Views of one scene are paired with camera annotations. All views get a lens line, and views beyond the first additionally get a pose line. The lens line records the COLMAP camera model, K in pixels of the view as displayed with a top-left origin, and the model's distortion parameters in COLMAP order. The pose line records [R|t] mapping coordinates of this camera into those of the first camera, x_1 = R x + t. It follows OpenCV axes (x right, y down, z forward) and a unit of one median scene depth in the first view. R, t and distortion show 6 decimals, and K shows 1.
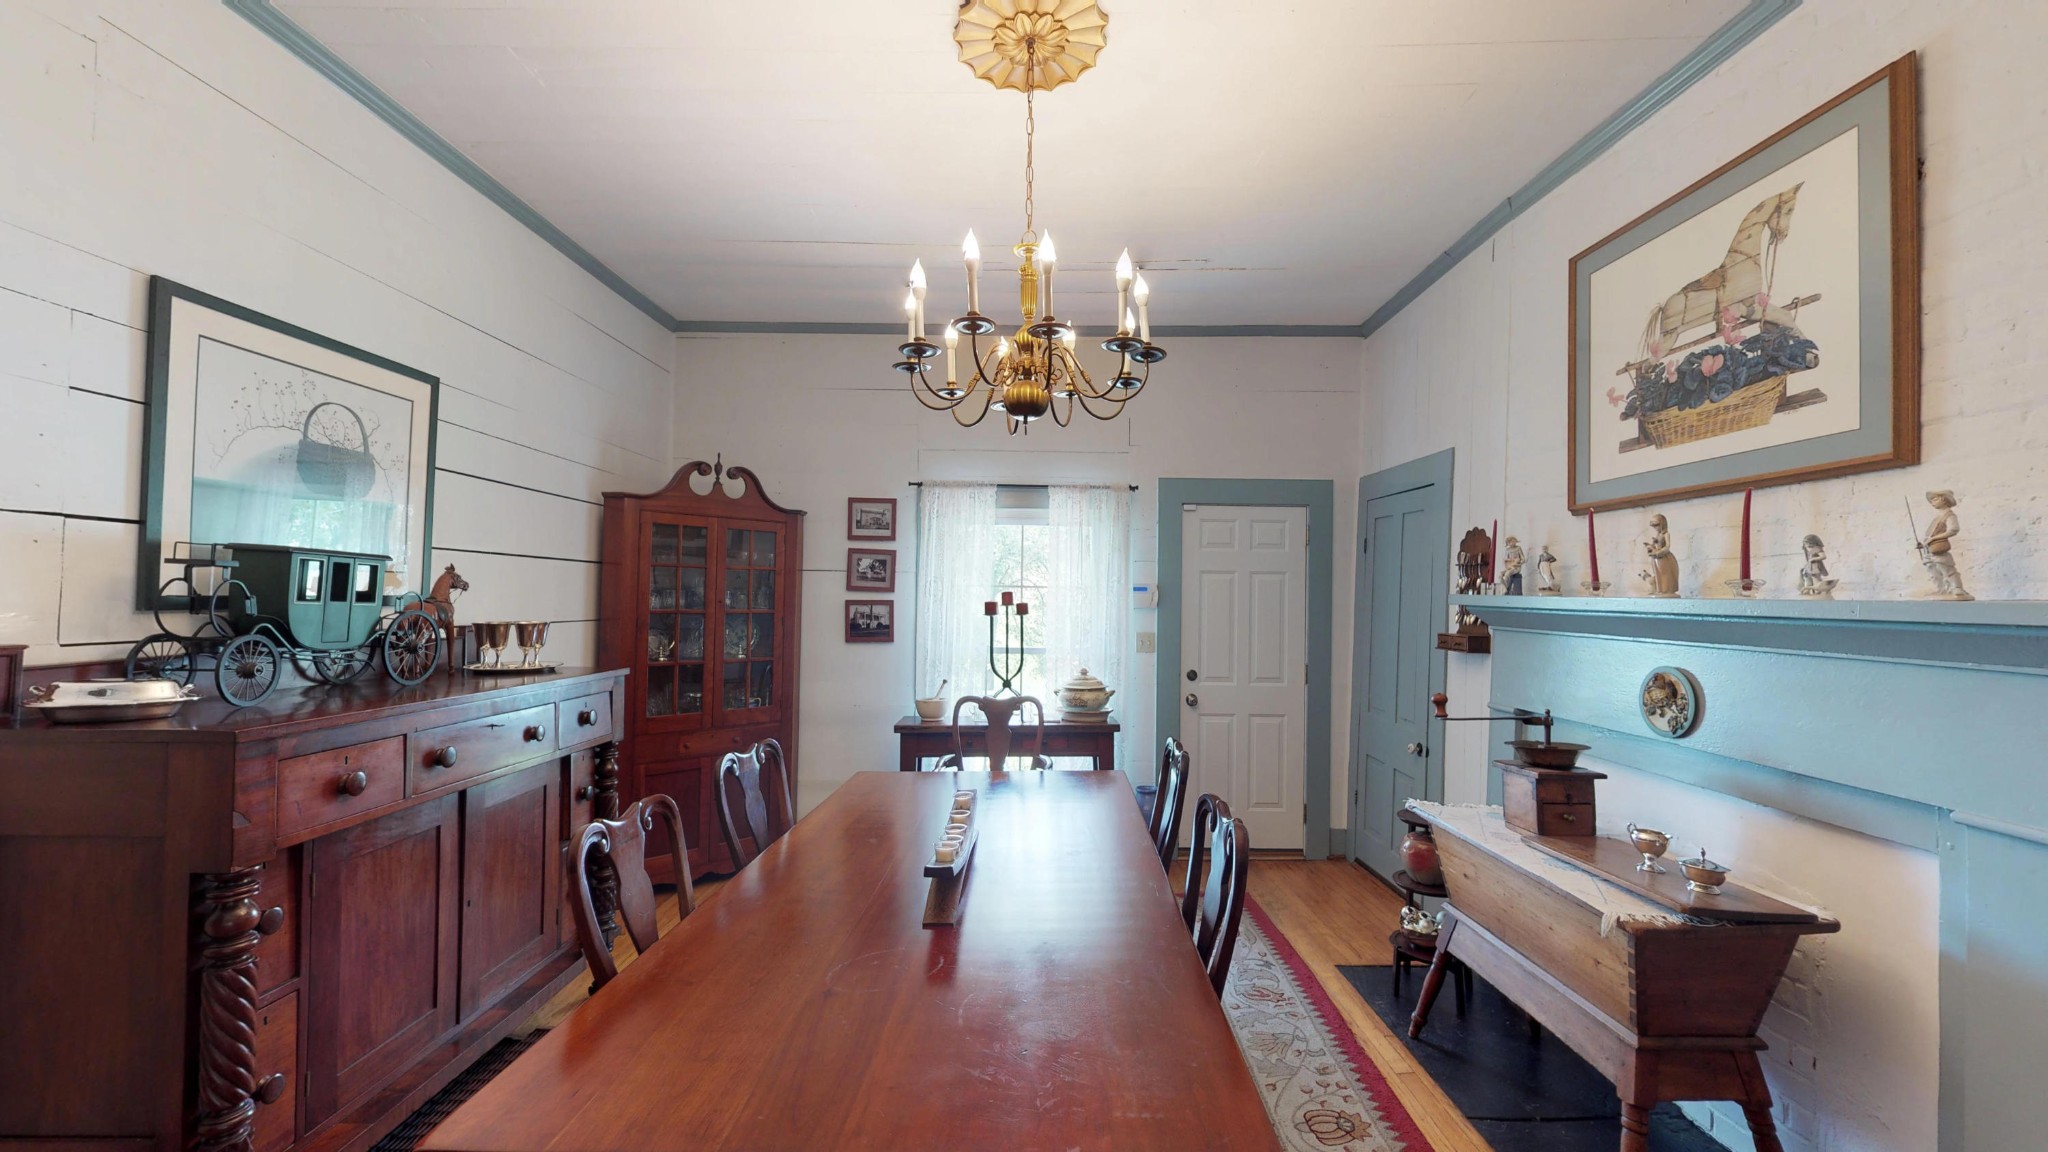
lens RADIAL K [[771.9, 0, 1022.8], [0, 771.9, 579.5], [0, 0, 1]] dist [0.001936, -0.000705]
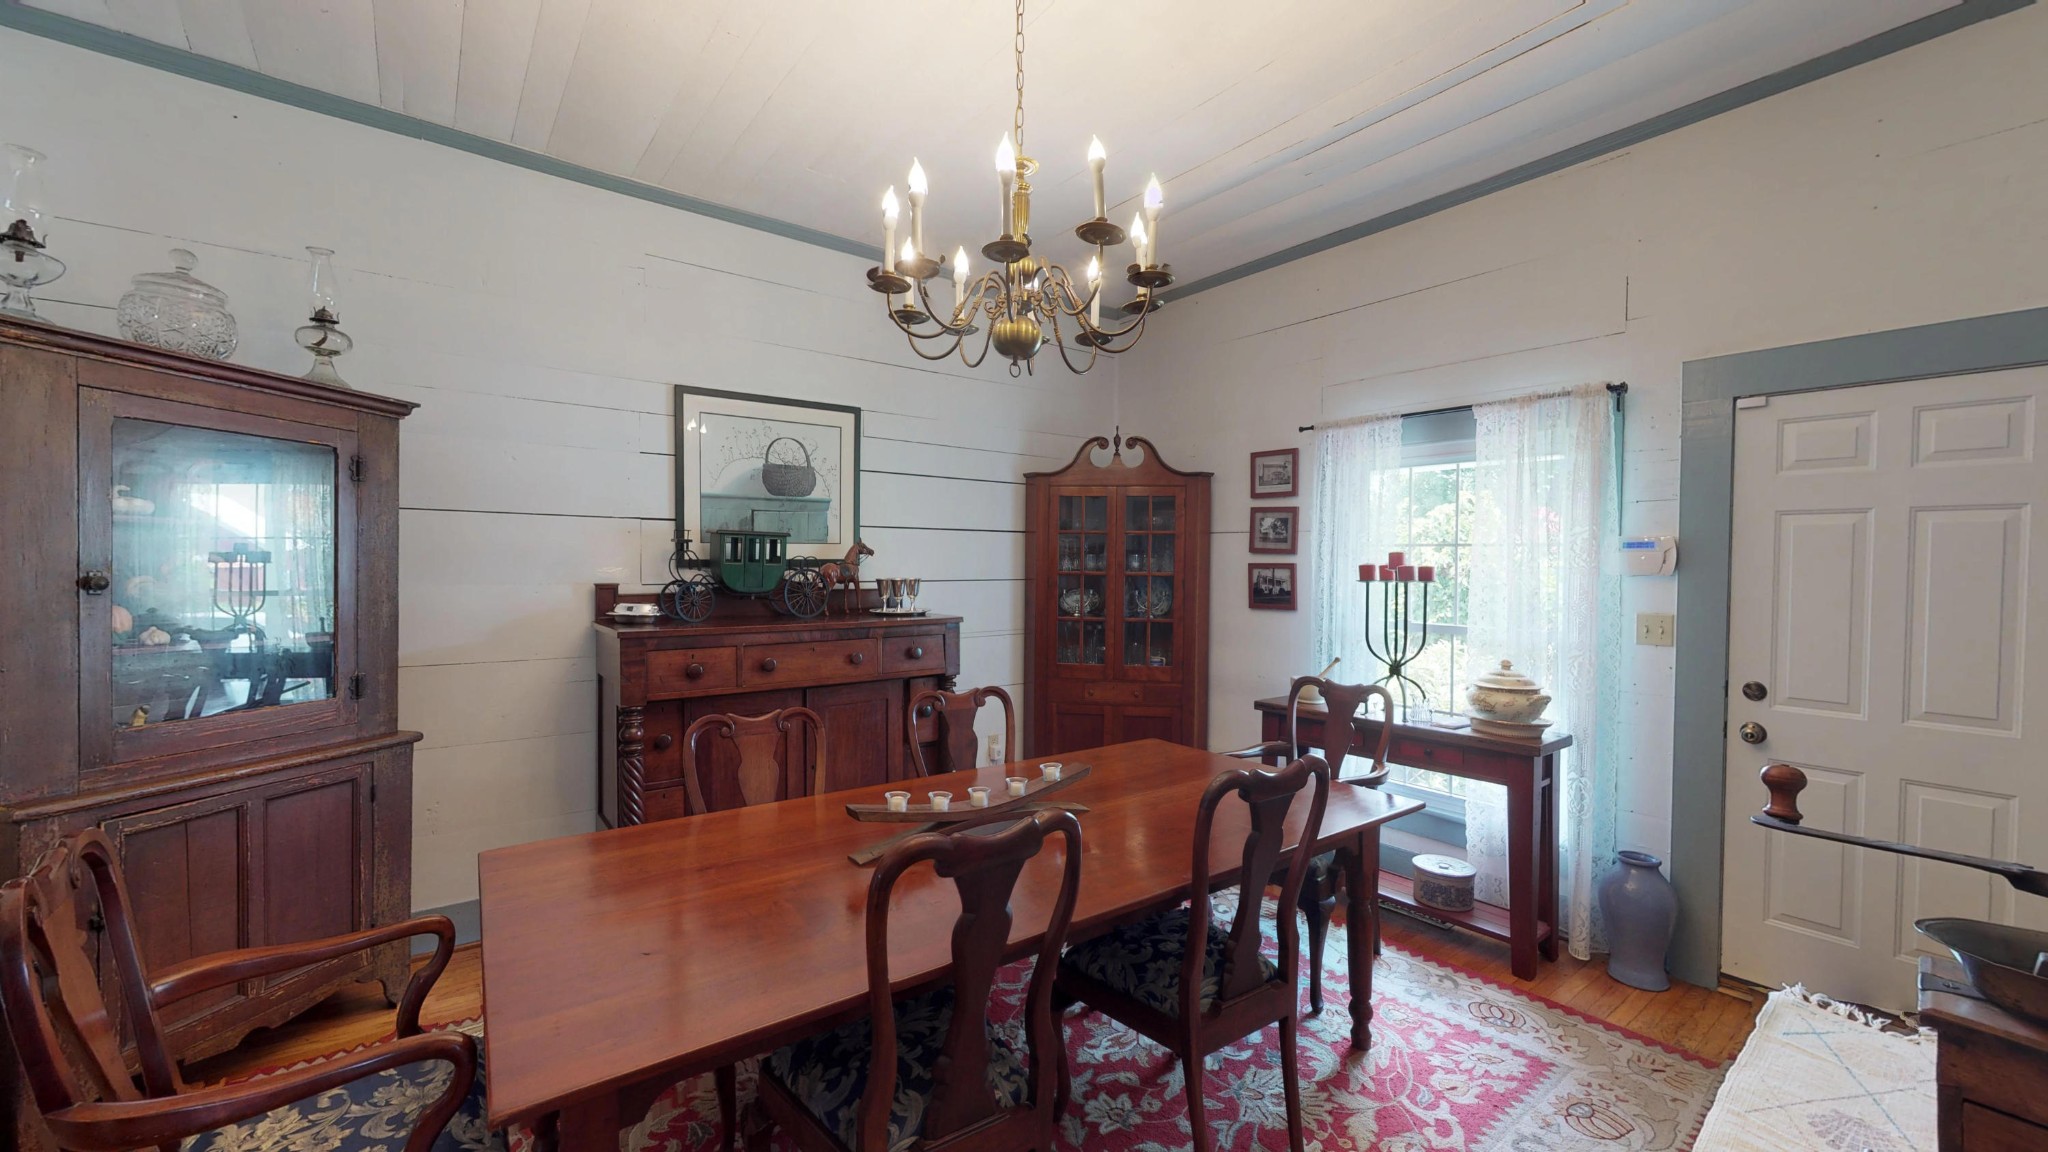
lens RADIAL K [[771.9, 0, 1026.1], [0, 771.9, 577.0], [0, 0, 1]] dist [0.001936, -0.000705]
pose [[0.618443, 0.012997, -0.785722, 0.367593], [0.019675, 0.999294, 0.032016, 0.008739], [0.785583, -0.035259, 0.617750, 0.225916]]
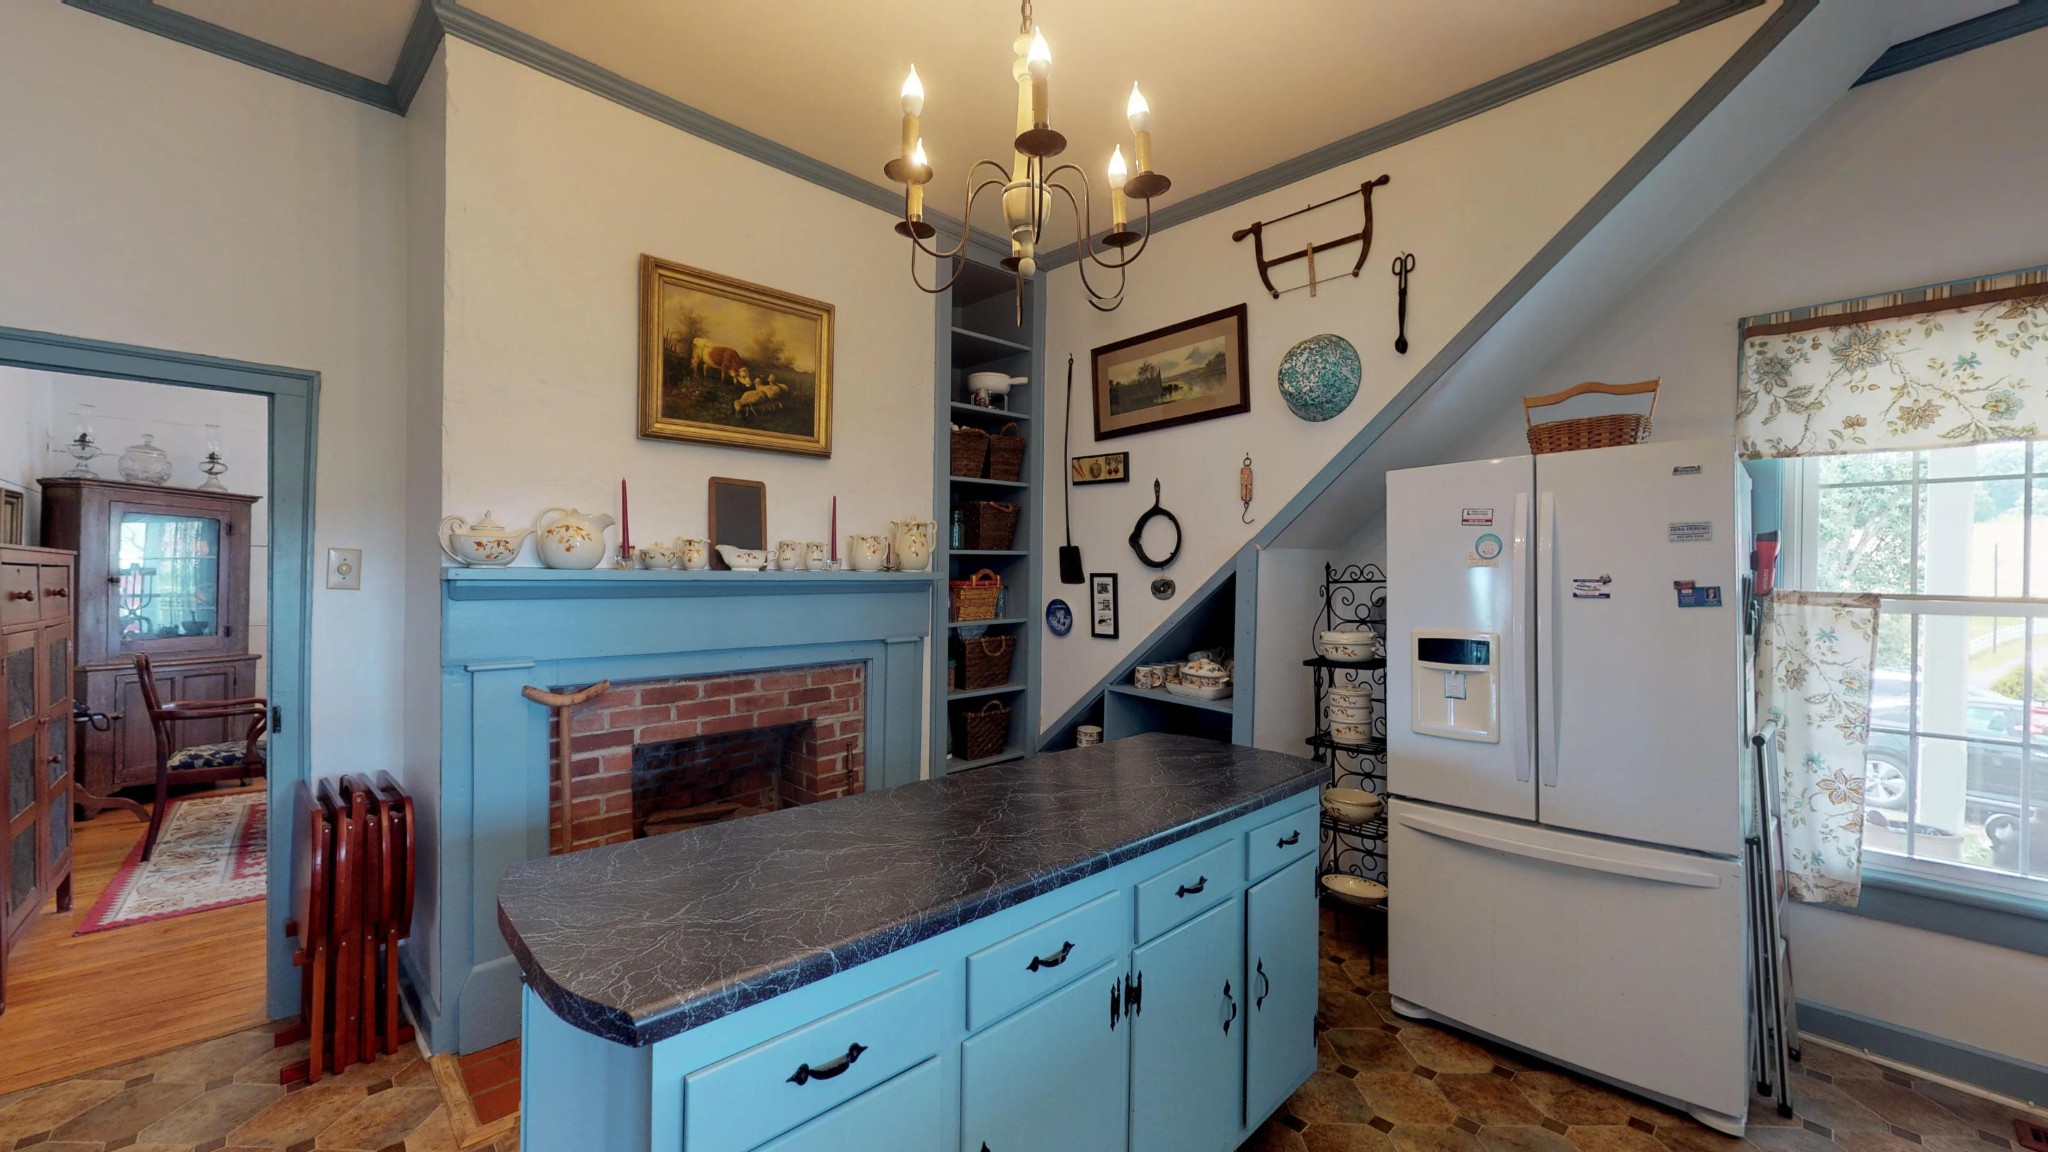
lens RADIAL K [[771.9, 0, 1029.7], [0, 771.9, 573.4], [0, 0, 1]] dist [0.001936, -0.000705]
pose [[0.700086, -0.007943, -0.714014, 1.417840], [0.021873, 0.999707, 0.010325, 0.023140], [0.713723, -0.022846, 0.700055, 0.239647]]
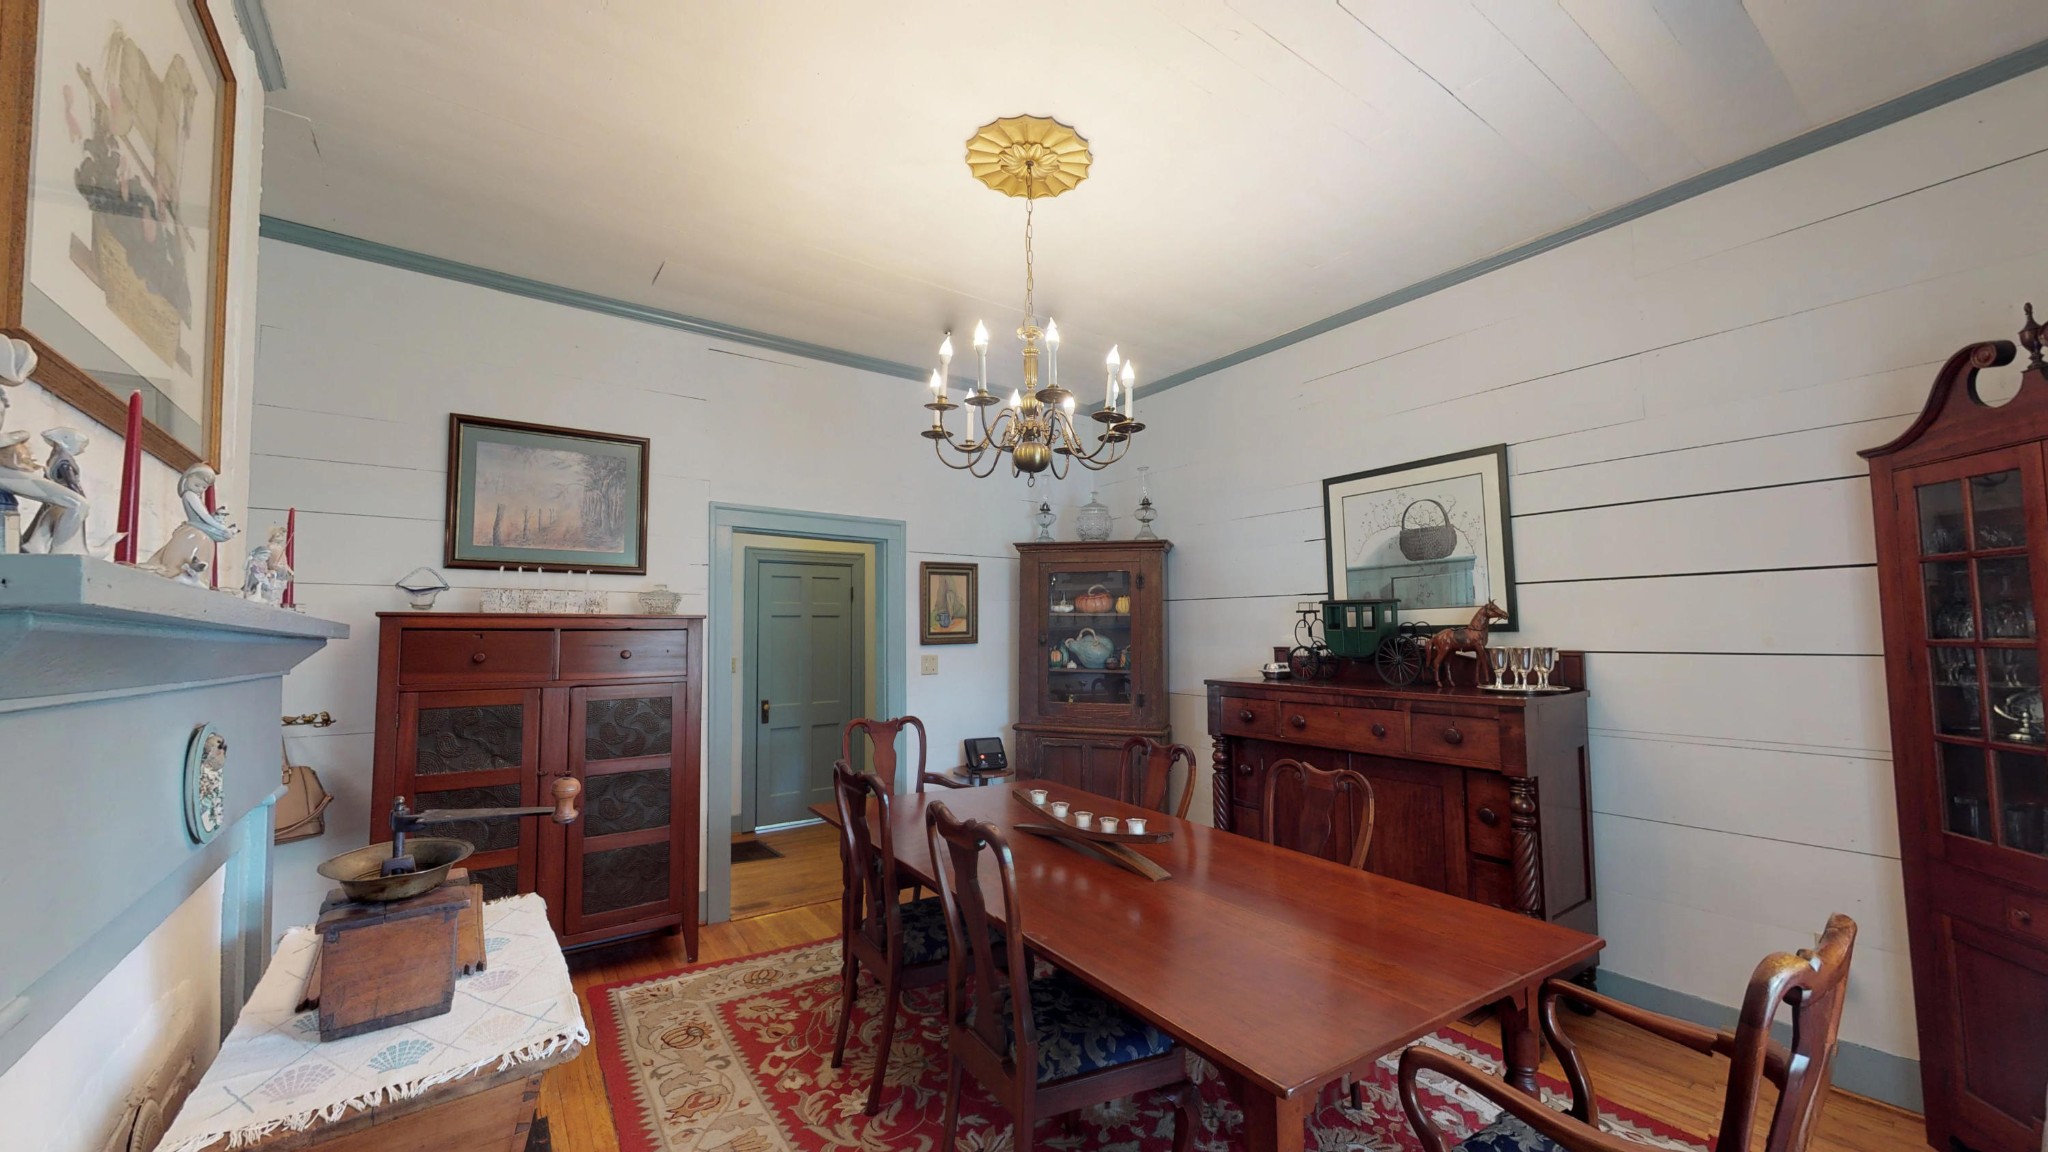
lens RADIAL K [[771.9, 0, 1021.0], [0, 771.9, 587.5], [0, 0, 1]] dist [0.001936, -0.000705]
pose [[-0.812279, -0.036734, -0.582111, 0.358943], [0.017482, 0.996033, -0.087249, 0.036074], [0.583007, -0.081047, -0.808415, 0.989090]]
